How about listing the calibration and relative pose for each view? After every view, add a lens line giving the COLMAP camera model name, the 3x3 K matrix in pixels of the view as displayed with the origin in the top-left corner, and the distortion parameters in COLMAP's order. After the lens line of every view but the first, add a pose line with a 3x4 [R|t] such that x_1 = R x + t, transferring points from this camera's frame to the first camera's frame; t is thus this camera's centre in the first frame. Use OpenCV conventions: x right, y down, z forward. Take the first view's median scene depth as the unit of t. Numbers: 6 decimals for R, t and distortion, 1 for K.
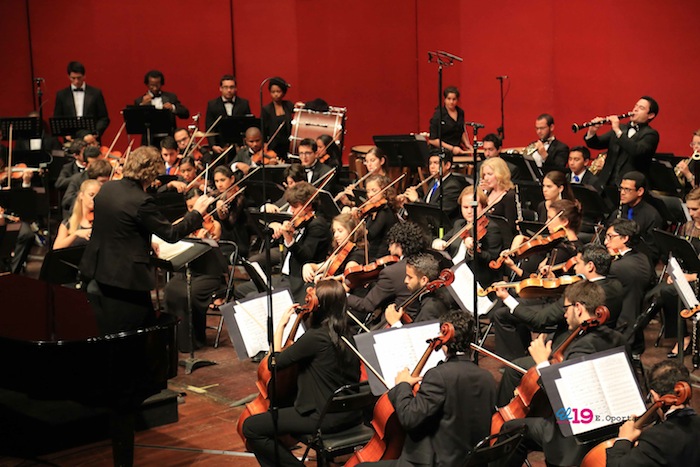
lens RADIAL K [[1754.7, 0, 350.0], [0, 1754.7, 233.5], [0, 0, 1]] dist [0.481219, 0.036782]
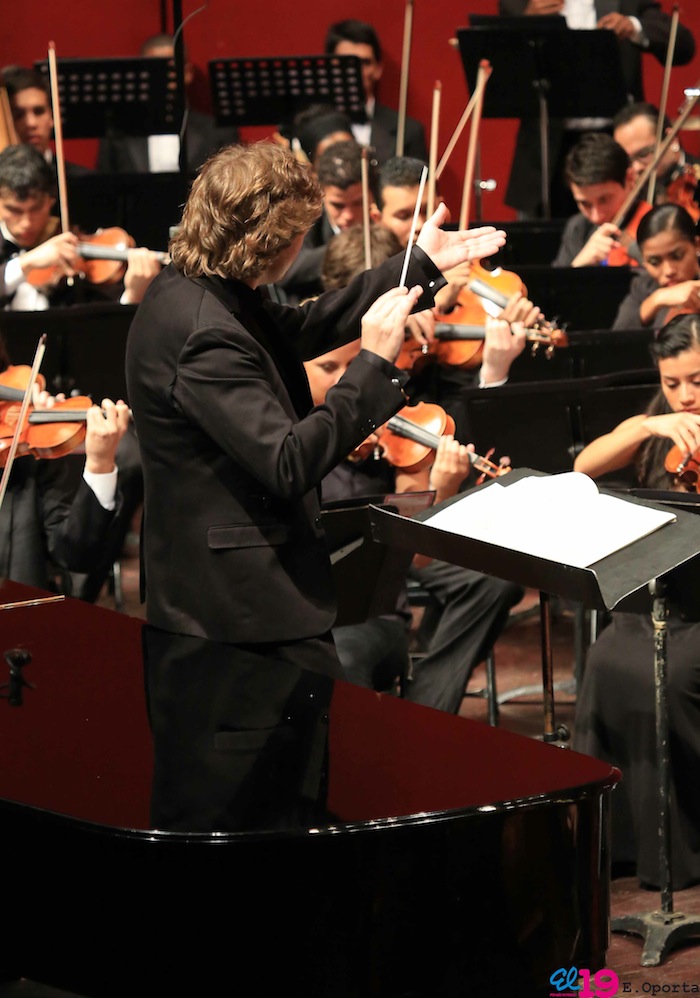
lens RADIAL K [[4956.0, 0, 350.0], [0, 4956.0, 499.0], [0, 0, 1]] dist [-0.067897, -2.773983]
pose [[0.990170, 0.033195, -0.135876, -0.032630], [-0.034717, 0.999358, -0.008845, 0.012519], [0.135495, 0.013475, 0.990686, 0.195611]]
